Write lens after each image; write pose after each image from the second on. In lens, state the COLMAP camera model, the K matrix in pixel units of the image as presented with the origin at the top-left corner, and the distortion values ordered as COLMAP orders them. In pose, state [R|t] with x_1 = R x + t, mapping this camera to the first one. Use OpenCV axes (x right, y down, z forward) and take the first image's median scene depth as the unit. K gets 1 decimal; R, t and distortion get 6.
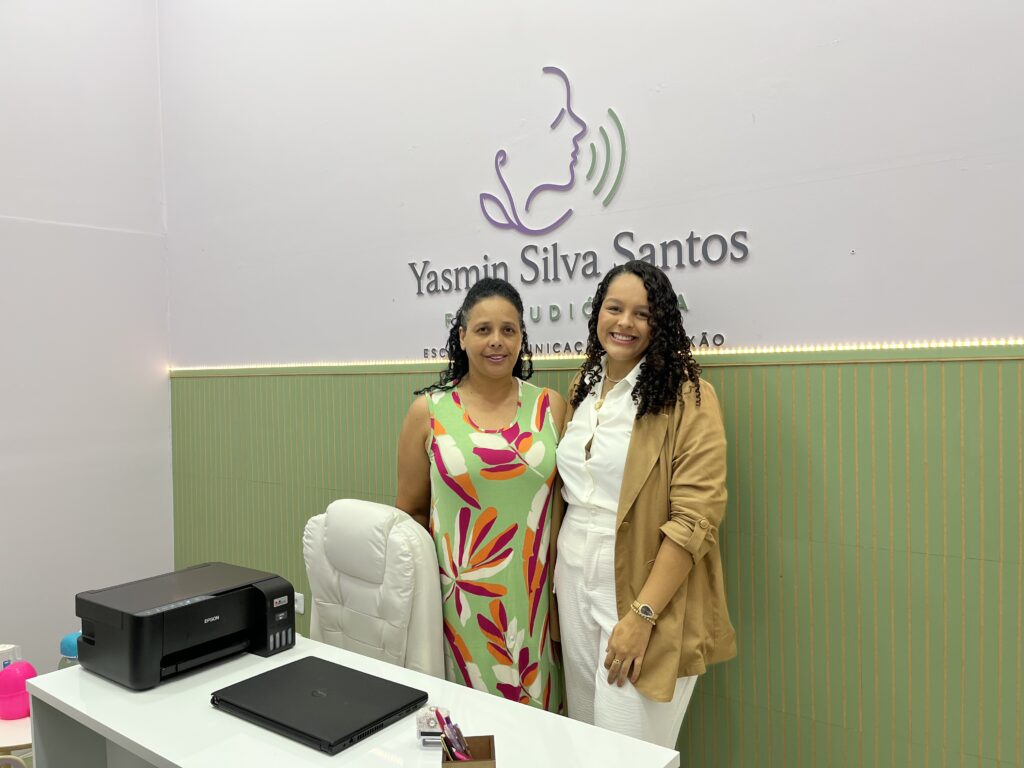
lens RADIAL K [[779.0, 0, 519.0], [0, 779.0, 386.3], [0, 0, 1]] dist [0.067716, -0.099398]
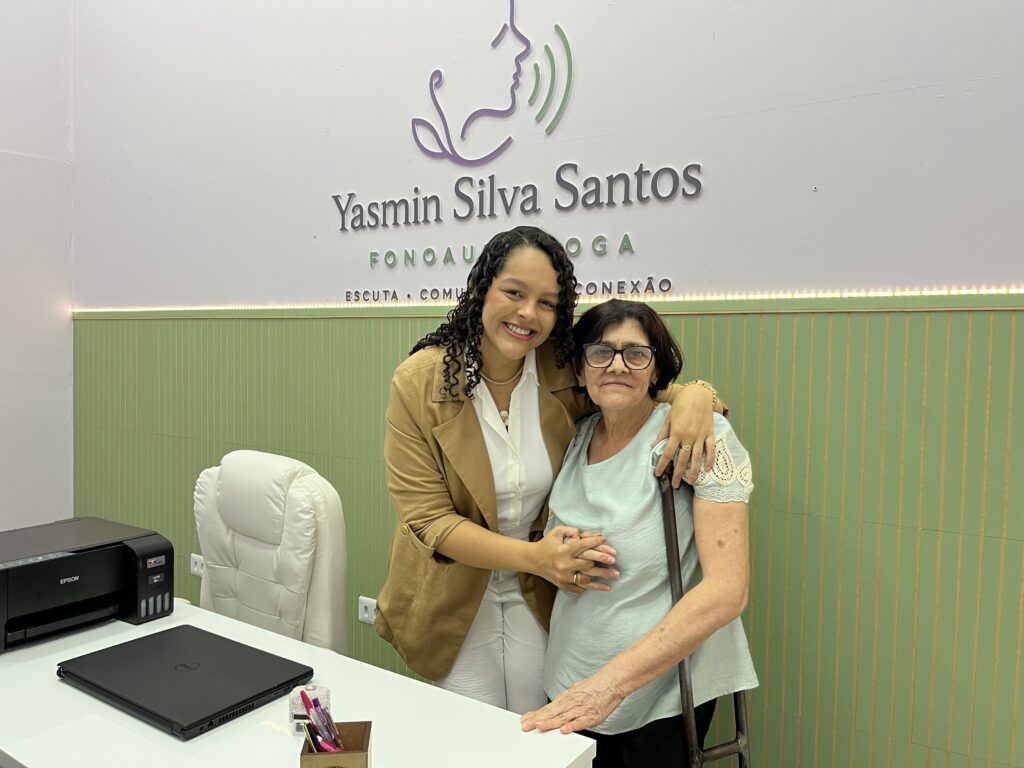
lens RADIAL K [[779.0, 0, 517.7], [0, 779.0, 379.6], [0, 0, 1]] dist [0.067716, -0.099398]
pose [[0.997880, 0.034272, 0.055326, 0.034765], [-0.035461, 0.999157, 0.020664, 0.033694], [-0.054571, -0.022582, 0.998255, 0.094313]]
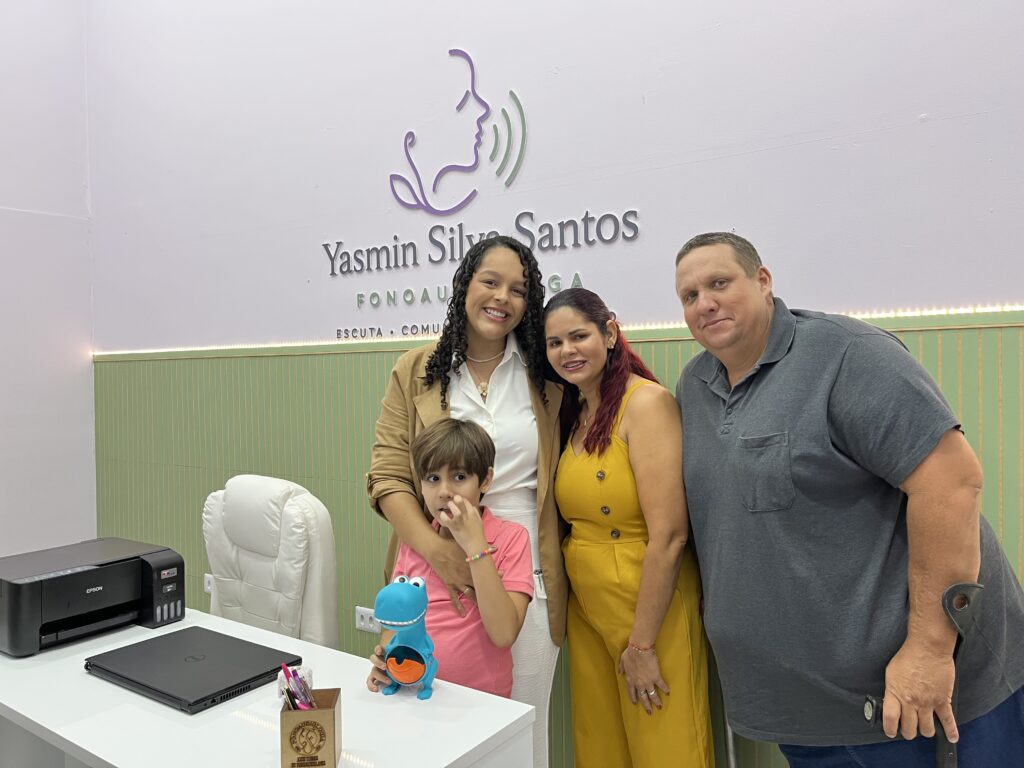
lens RADIAL K [[779.0, 0, 515.7], [0, 779.0, 382.8], [0, 0, 1]] dist [0.067716, -0.099398]
pose [[0.999473, 0.003658, 0.032260, 0.088213], [-0.003491, 0.999980, -0.005220, 0.029486], [-0.032279, 0.005105, 0.999466, -0.014715]]
